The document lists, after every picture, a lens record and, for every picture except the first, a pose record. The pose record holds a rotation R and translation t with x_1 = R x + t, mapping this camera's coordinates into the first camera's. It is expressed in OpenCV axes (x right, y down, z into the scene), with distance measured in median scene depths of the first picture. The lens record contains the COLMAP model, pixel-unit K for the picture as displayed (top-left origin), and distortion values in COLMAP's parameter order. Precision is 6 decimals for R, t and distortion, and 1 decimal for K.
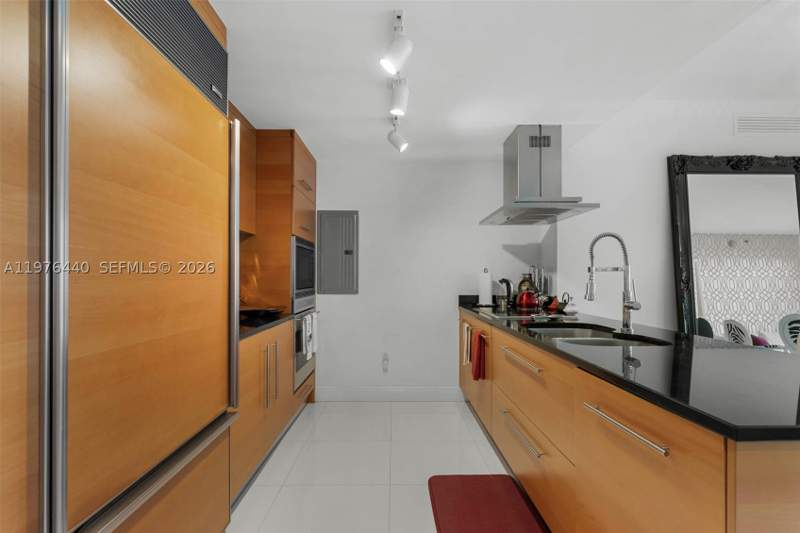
lens RADIAL K [[402.2, 0, 397.5], [0, 402.2, 272.3], [0, 0, 1]] dist [-0.005396, 0.003707]
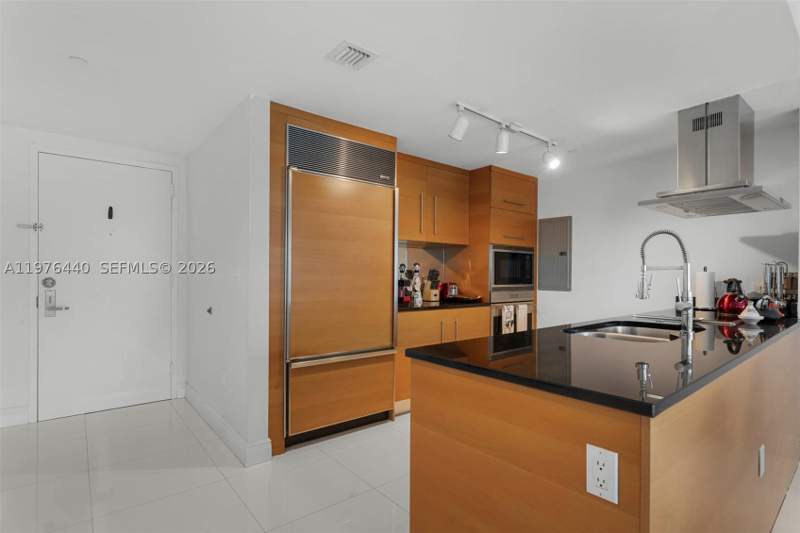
lens RADIAL K [[402.2, 0, 402.7], [0, 402.2, 266.8], [0, 0, 1]] dist [-0.005396, 0.003707]
pose [[0.622512, -0.012717, -0.782507, 0.608981], [0.003227, 0.999901, -0.013683, 0.000813], [0.782604, 0.005993, 0.622491, -0.064114]]
